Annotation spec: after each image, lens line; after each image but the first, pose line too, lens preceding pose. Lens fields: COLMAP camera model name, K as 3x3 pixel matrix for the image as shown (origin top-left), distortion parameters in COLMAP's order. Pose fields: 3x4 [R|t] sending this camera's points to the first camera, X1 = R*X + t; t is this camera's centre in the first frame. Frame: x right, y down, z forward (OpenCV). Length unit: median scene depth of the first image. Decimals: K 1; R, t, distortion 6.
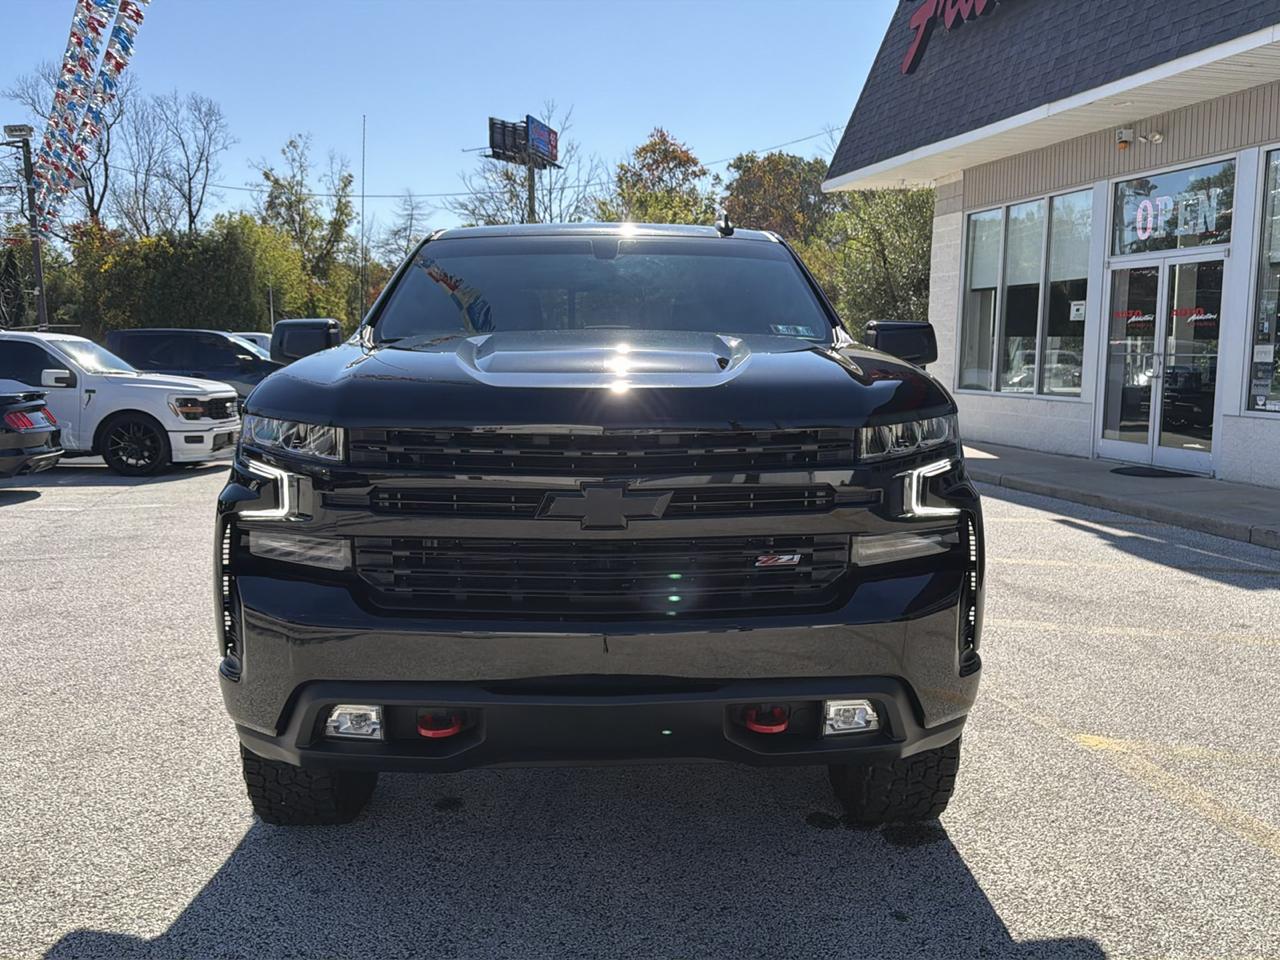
lens RADIAL K [[1165.4, 0, 640.0], [0, 1165.4, 480.0], [0, 0, 1]] dist [0.010717, -0.020232]
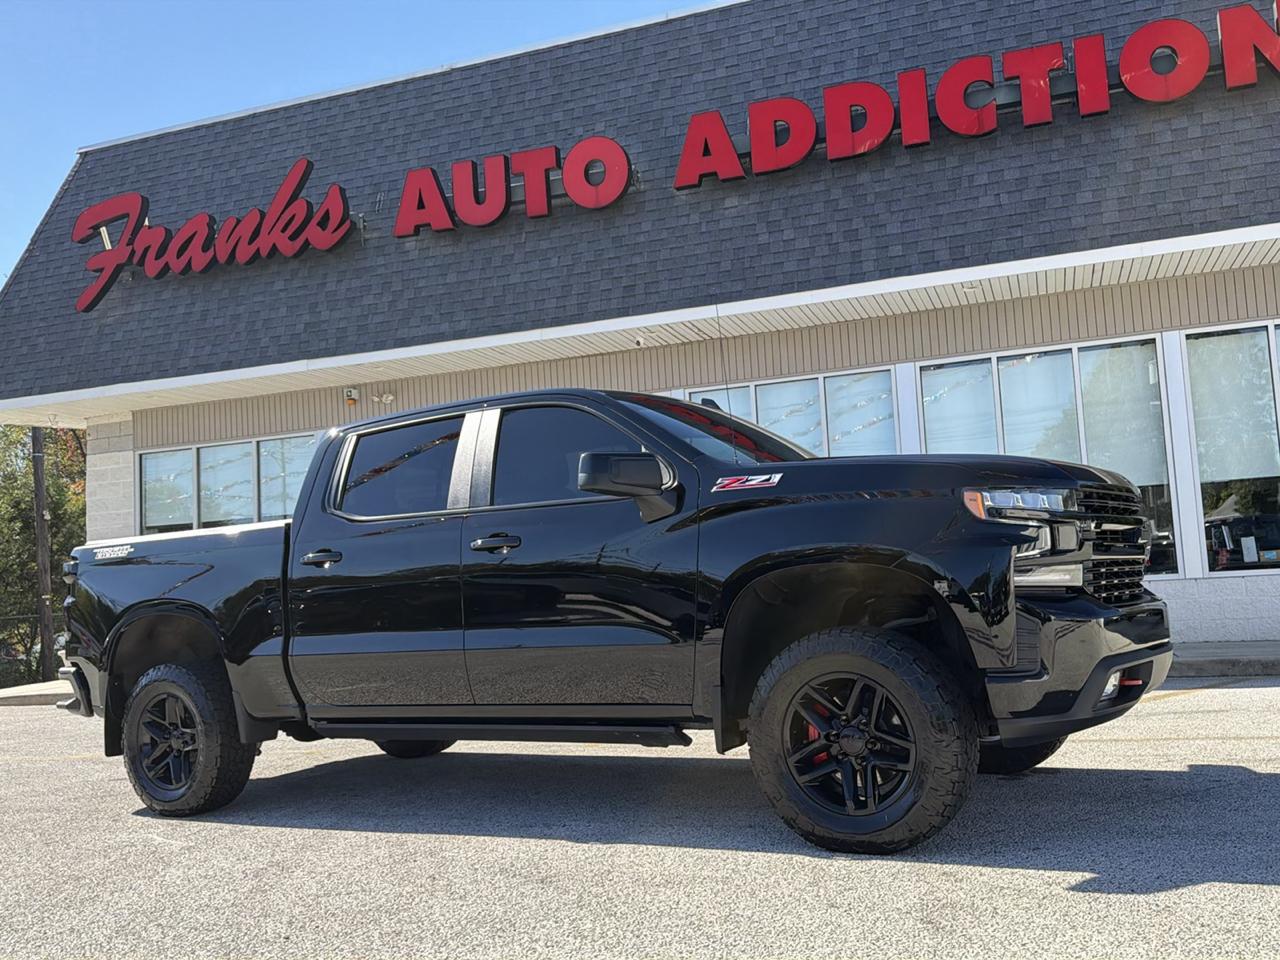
lens RADIAL K [[1139.0, 0, 643.2], [0, 1139.0, 482.4], [0, 0, 1]] dist [0.173931, -0.361103]
pose [[0.537626, 0.047617, 0.841838, -0.450615], [0.152439, 0.976463, -0.152584, 0.022528], [-0.829289, 0.210362, 0.517713, 0.165594]]
